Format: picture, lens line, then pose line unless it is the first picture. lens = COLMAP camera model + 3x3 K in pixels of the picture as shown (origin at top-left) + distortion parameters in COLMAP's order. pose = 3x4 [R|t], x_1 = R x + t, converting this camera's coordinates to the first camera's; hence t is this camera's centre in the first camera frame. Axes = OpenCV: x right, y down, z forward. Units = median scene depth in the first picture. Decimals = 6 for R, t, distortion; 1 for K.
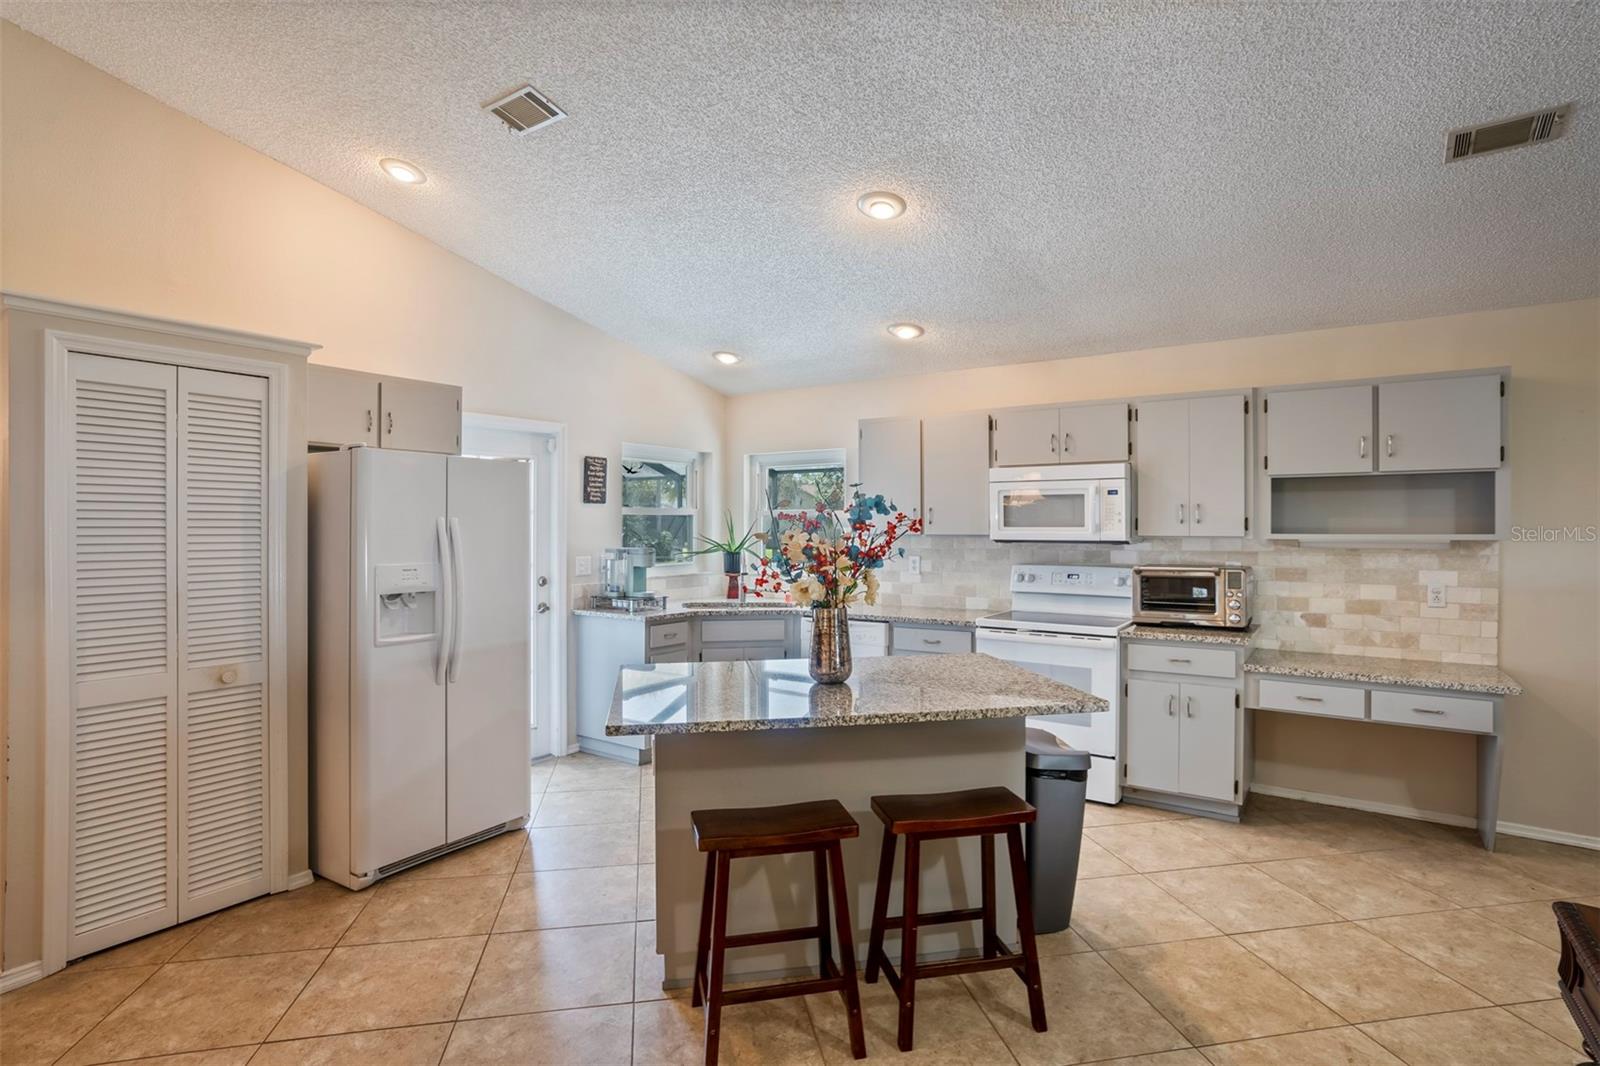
lens RADIAL K [[819.1, 0, 811.0], [0, 819.1, 532.4], [0, 0, 1]] dist [-0.024685, 0.012577]
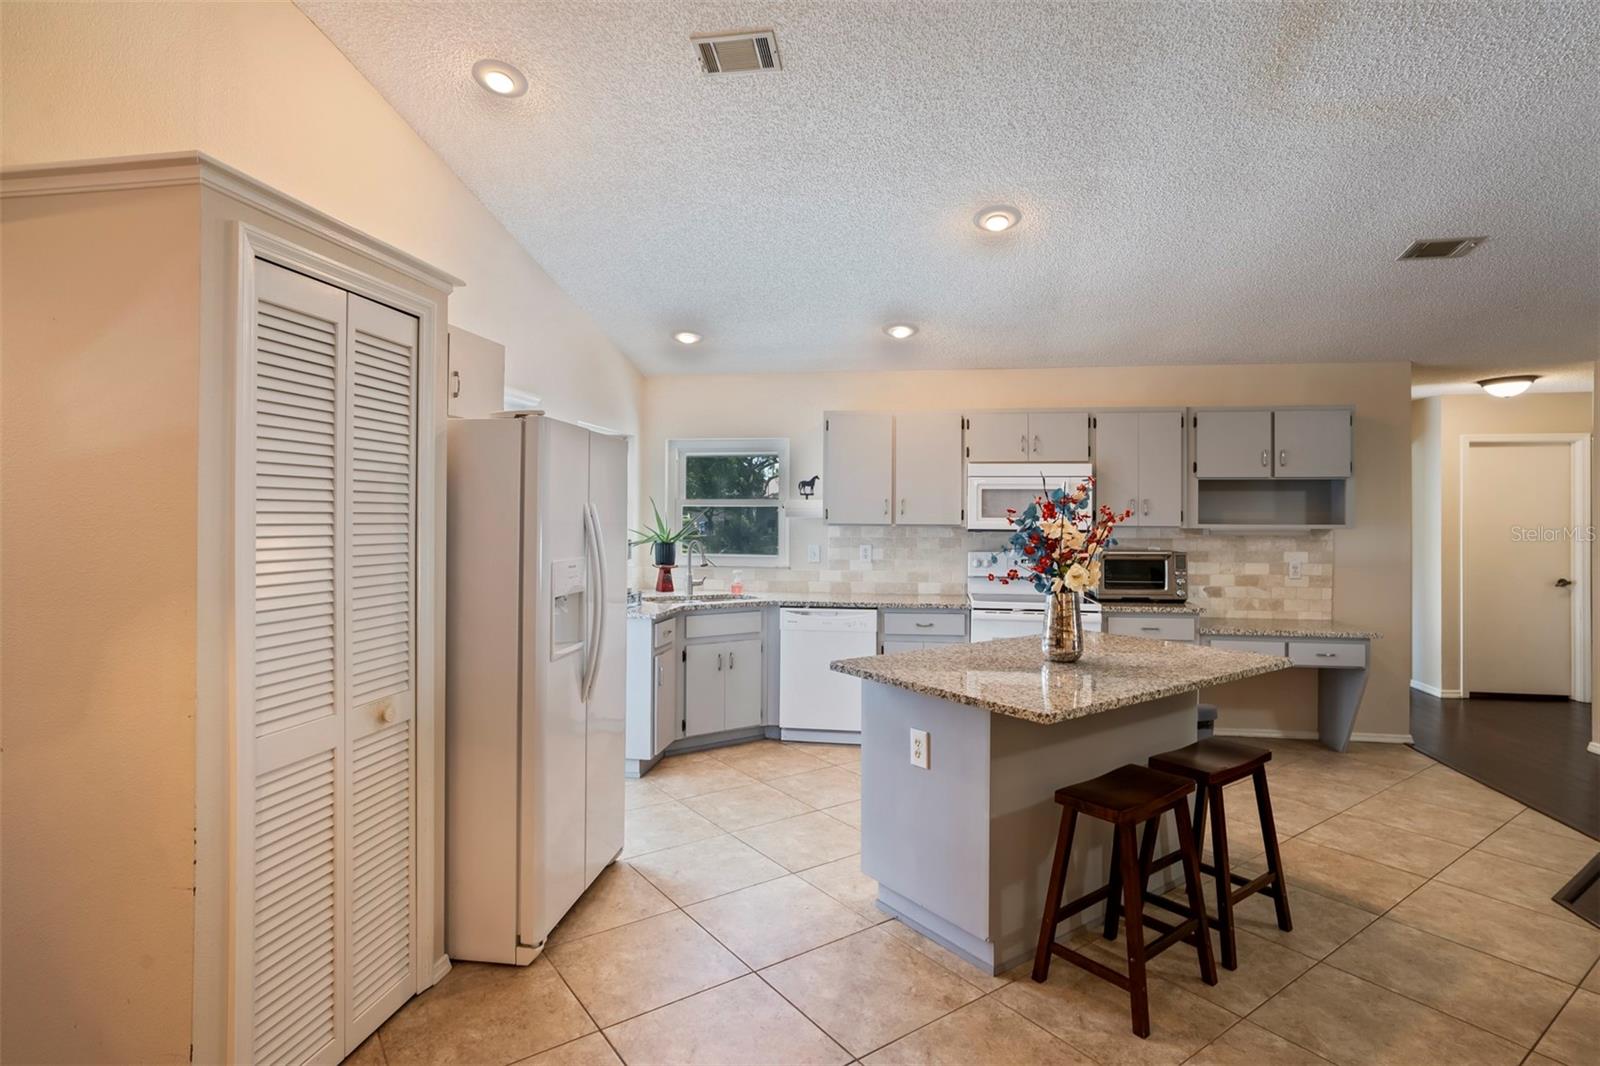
lens RADIAL K [[819.1, 0, 820.6], [0, 819.1, 518.1], [0, 0, 1]] dist [-0.024685, 0.012577]
pose [[0.903158, 0.004745, 0.429282, -0.513245], [-0.002550, 0.999981, -0.005689, 0.000930], [-0.429301, 0.004044, 0.903153, 0.114810]]
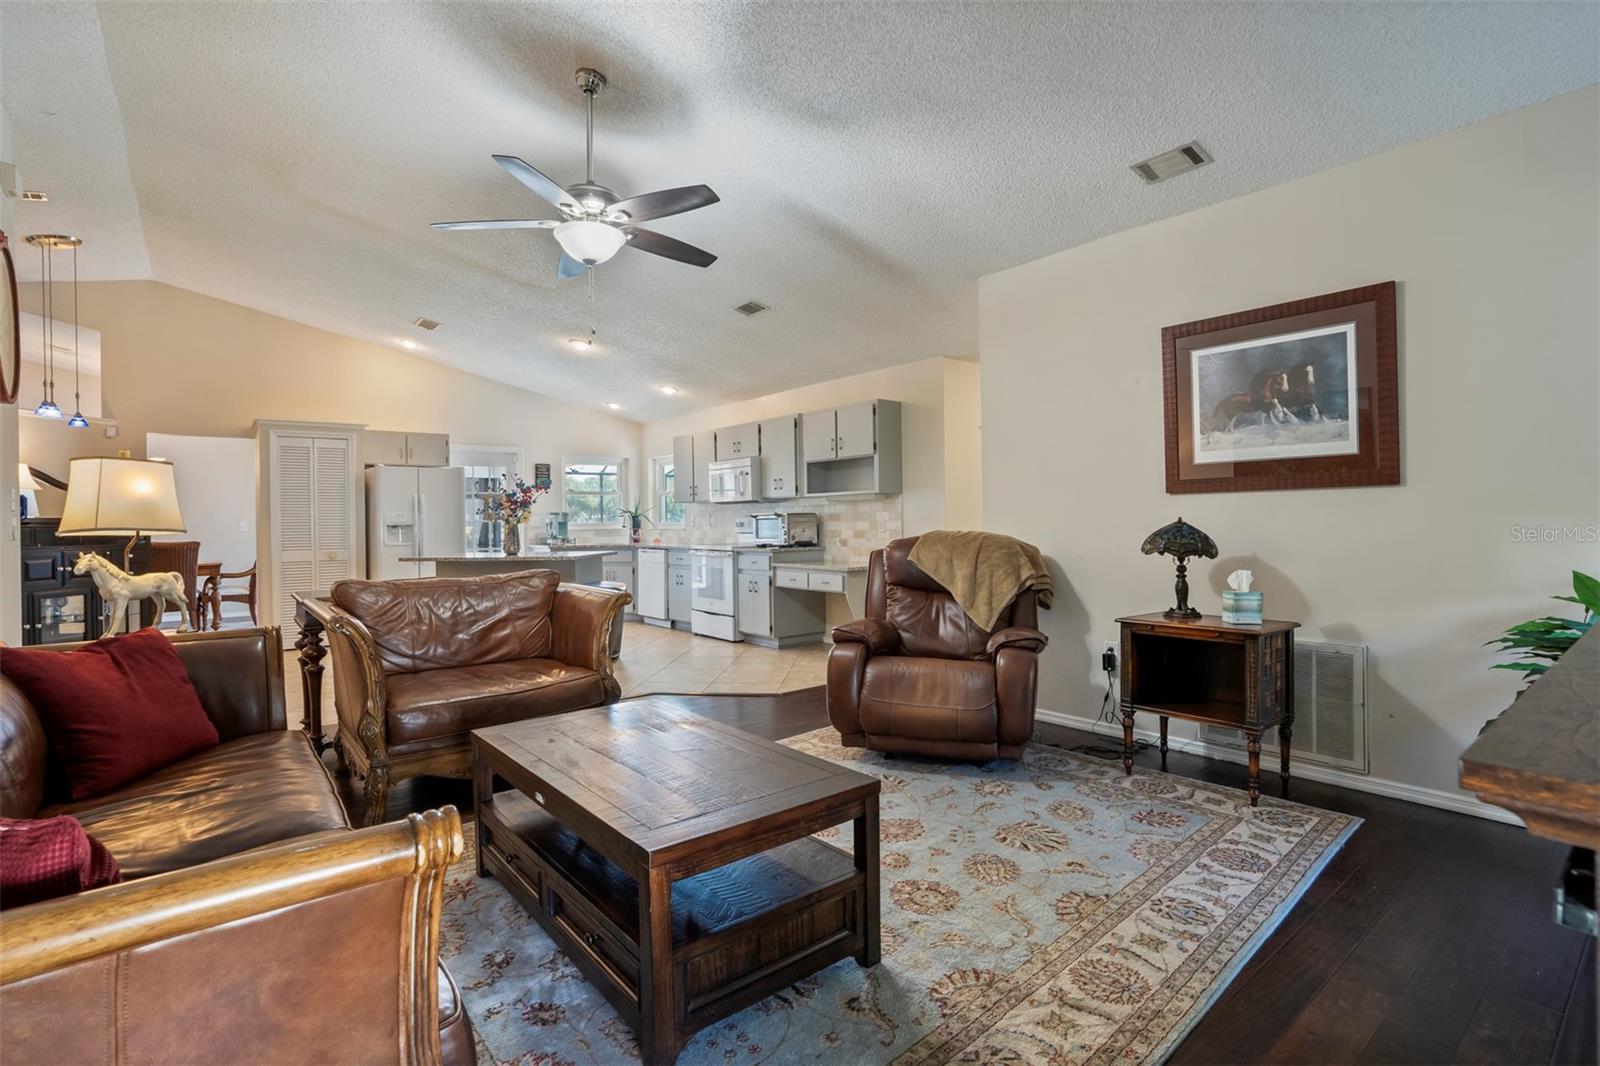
lens RADIAL K [[770.2, 0, 802.9], [0, 770.2, 528.3], [0, 0, 1]] dist [-0.056286, 0.026351]
pose [[0.954914, -0.008836, -0.296752, 1.088091], [0.009696, 0.999952, 0.001427, 0.077302], [0.296726, -0.004240, 0.954953, -0.656360]]
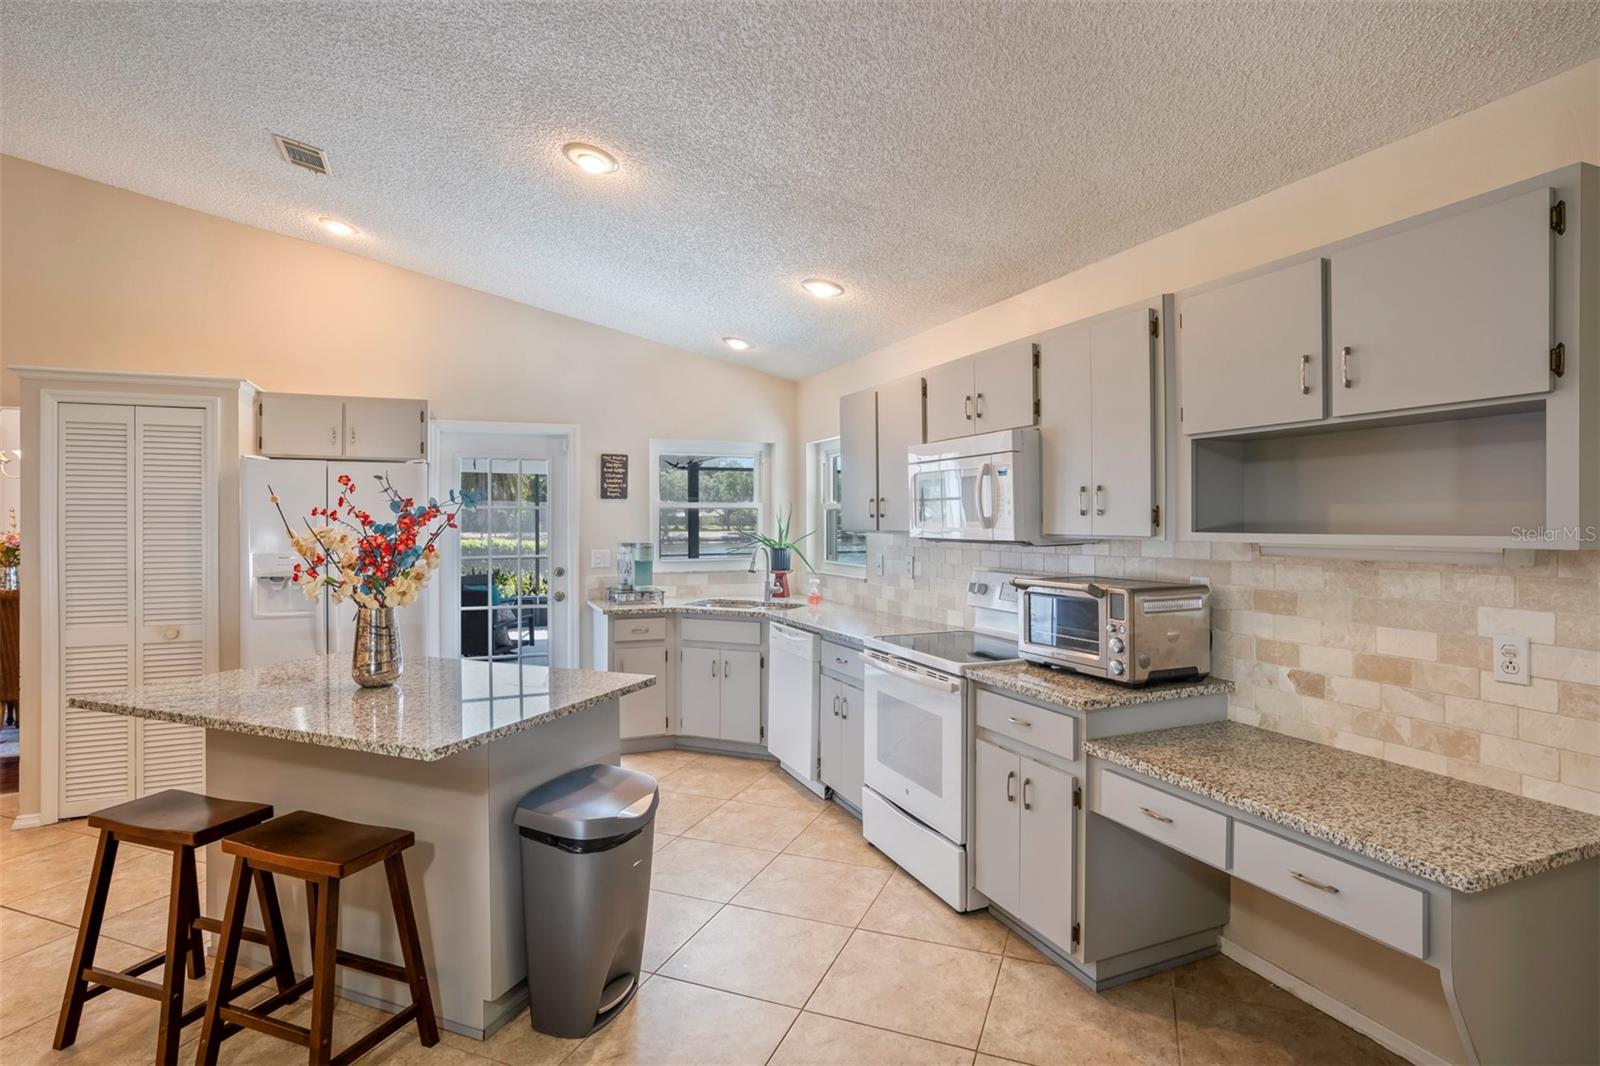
lens RADIAL K [[819.1, 0, 798.3], [0, 819.1, 525.1], [0, 0, 1]] dist [-0.024685, 0.012577]
pose [[0.834404, 0.001855, -0.551150, 0.669285], [-0.003112, 0.999994, -0.001345, -0.002123], [0.551144, 0.002837, 0.834405, 0.341426]]
